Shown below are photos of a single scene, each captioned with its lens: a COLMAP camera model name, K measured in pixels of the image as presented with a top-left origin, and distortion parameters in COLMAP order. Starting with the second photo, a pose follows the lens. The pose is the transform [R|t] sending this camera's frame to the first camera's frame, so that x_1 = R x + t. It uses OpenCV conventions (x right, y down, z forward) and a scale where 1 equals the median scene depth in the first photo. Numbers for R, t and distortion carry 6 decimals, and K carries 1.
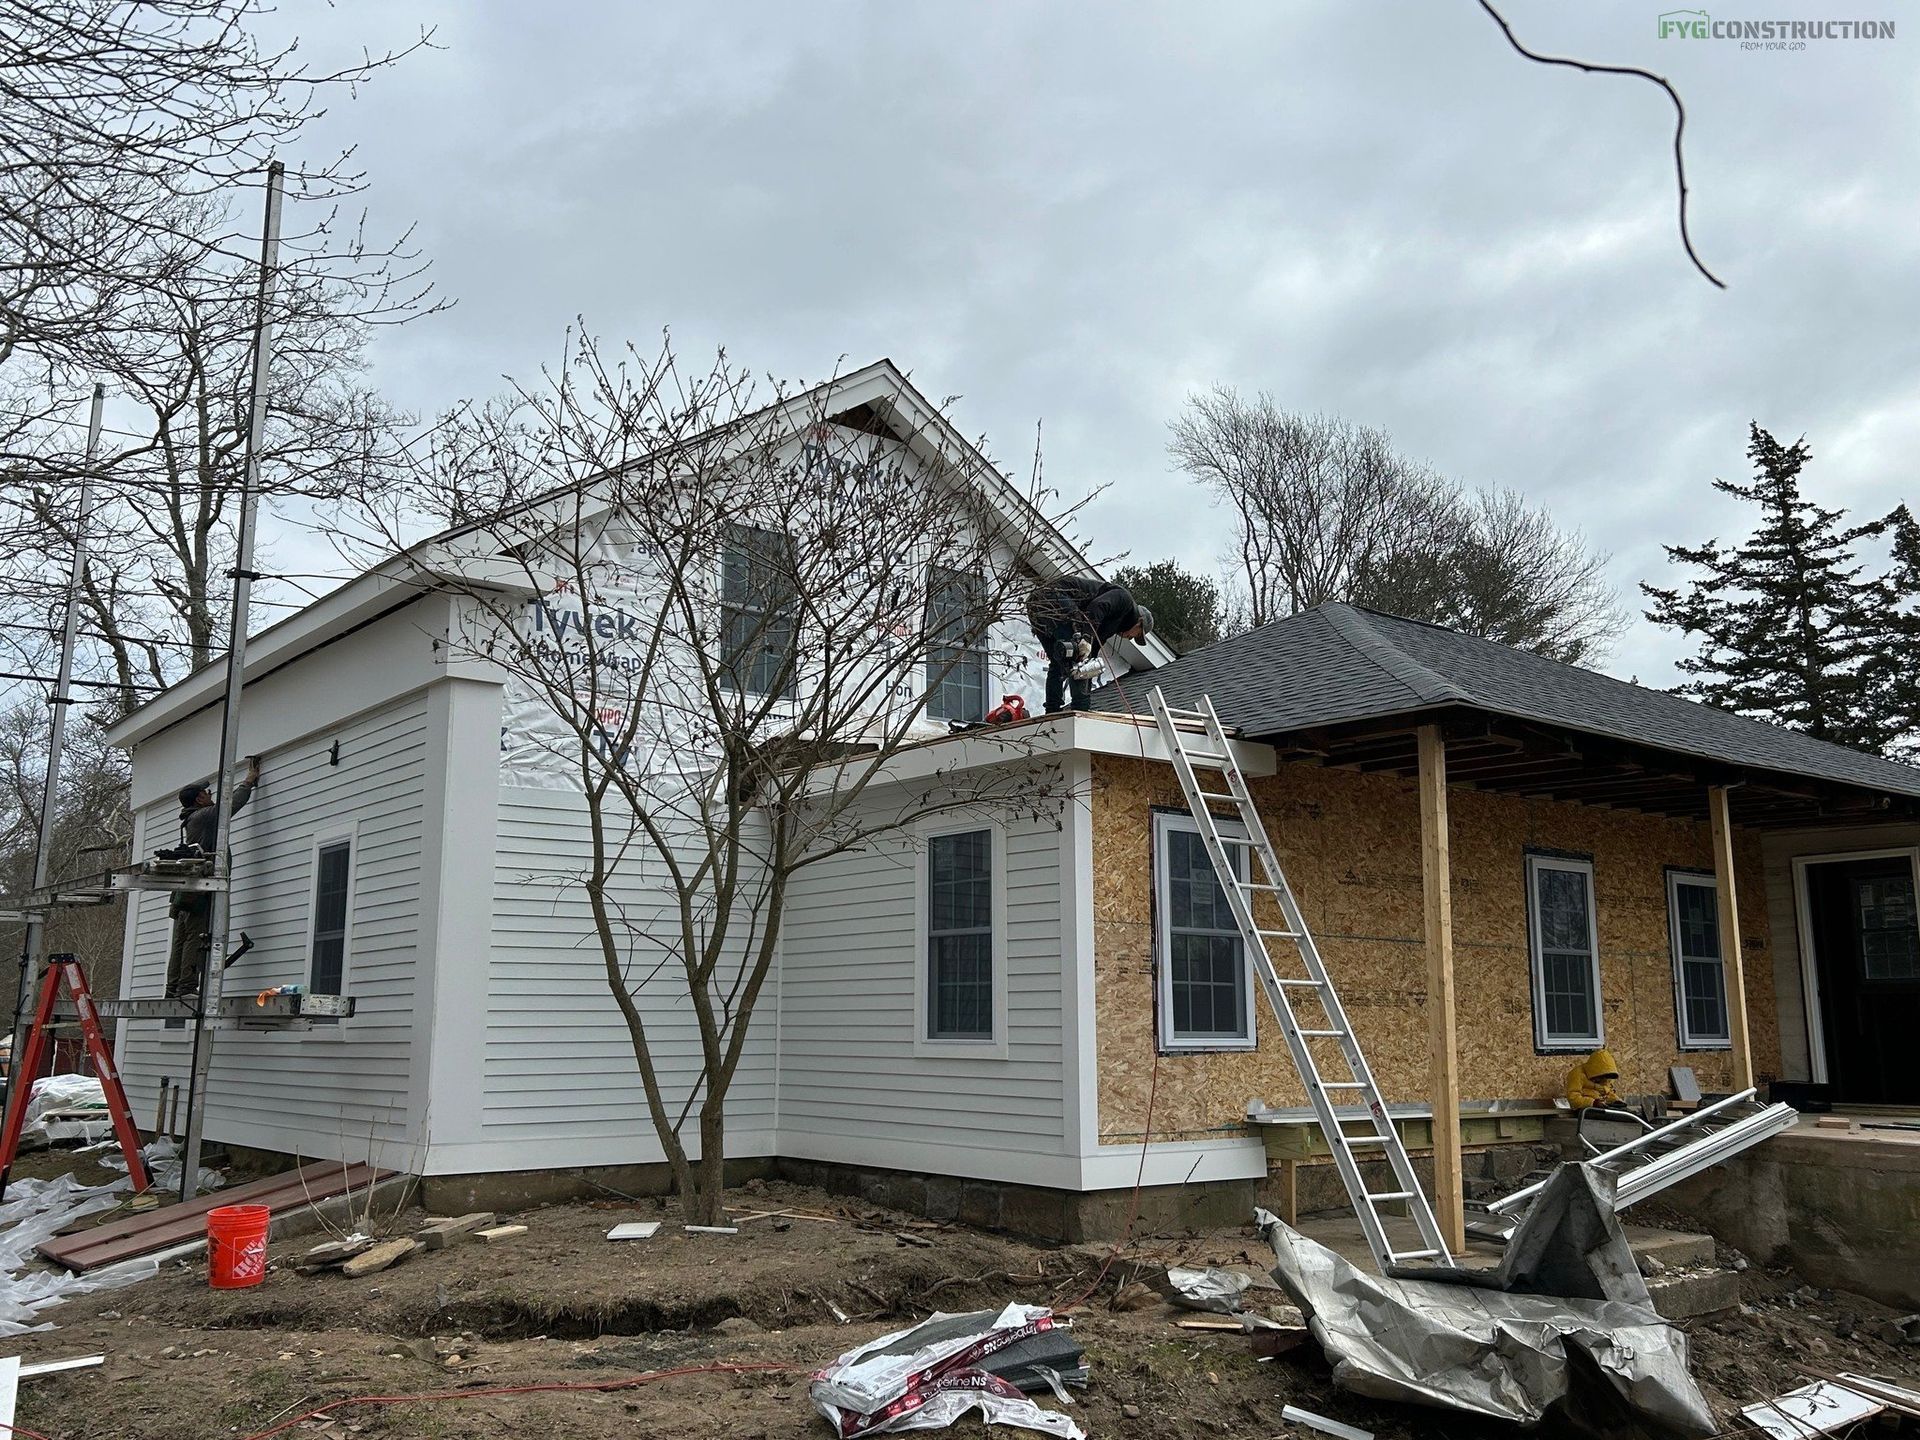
lens RADIAL K [[1710.3, 0, 960.0], [0, 1710.3, 720.0], [0, 0, 1]] dist [0.079318, -0.120332]
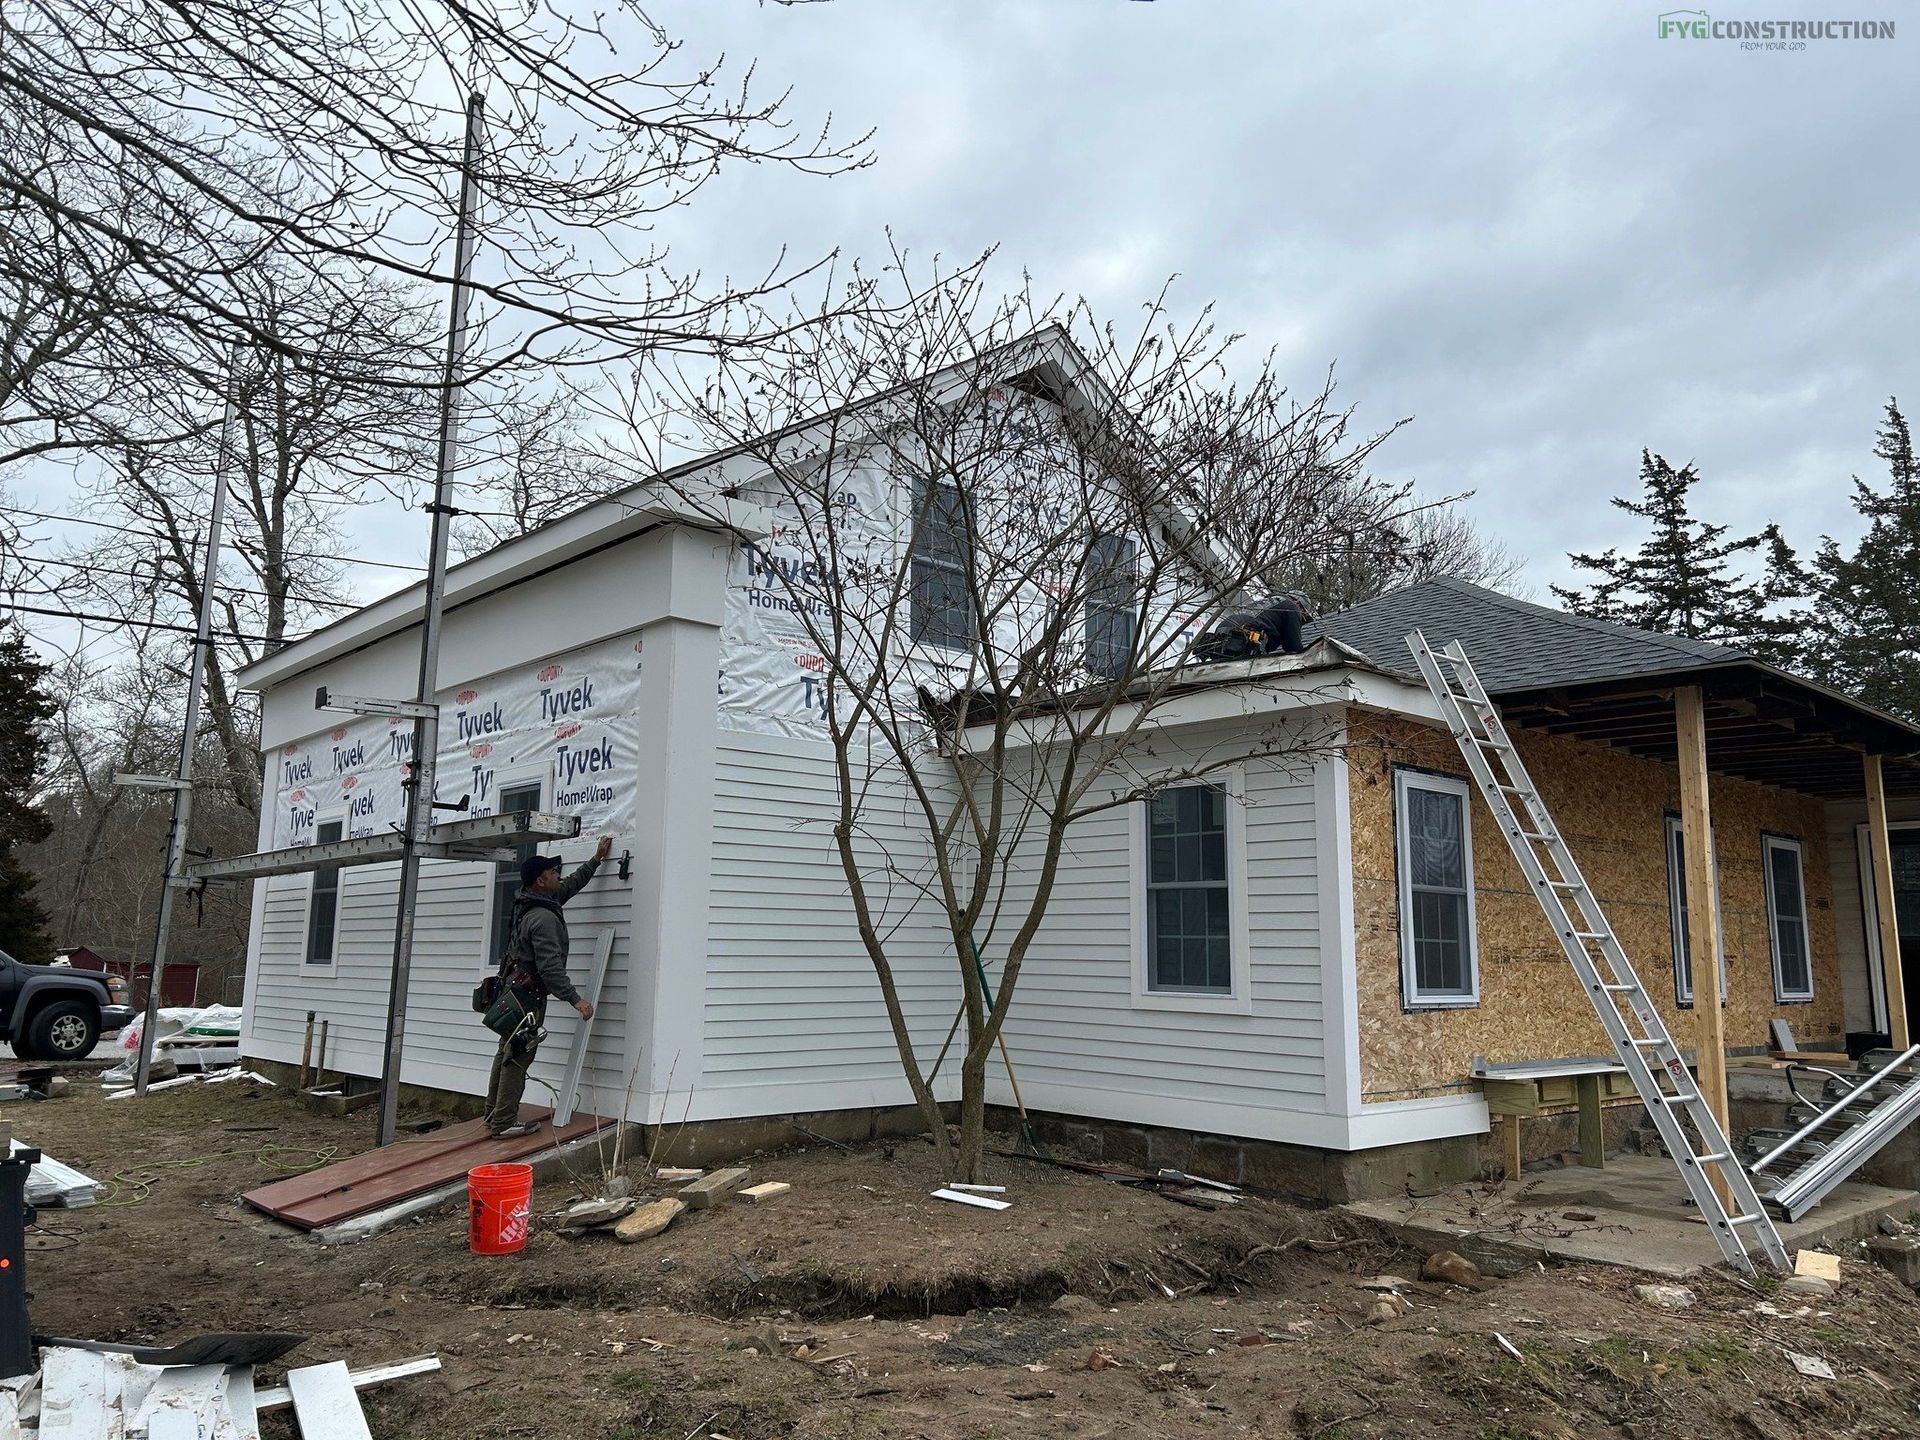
lens RADIAL K [[1448.1, 0, 960.0], [0, 1448.1, 720.0], [0, 0, 1]] dist [0.050761, -0.053289]
pose [[0.997851, 0.021728, 0.061812, -0.185191], [-0.022681, 0.999634, 0.014756, 0.017893], [-0.061468, -0.016126, 0.997979, 0.164482]]
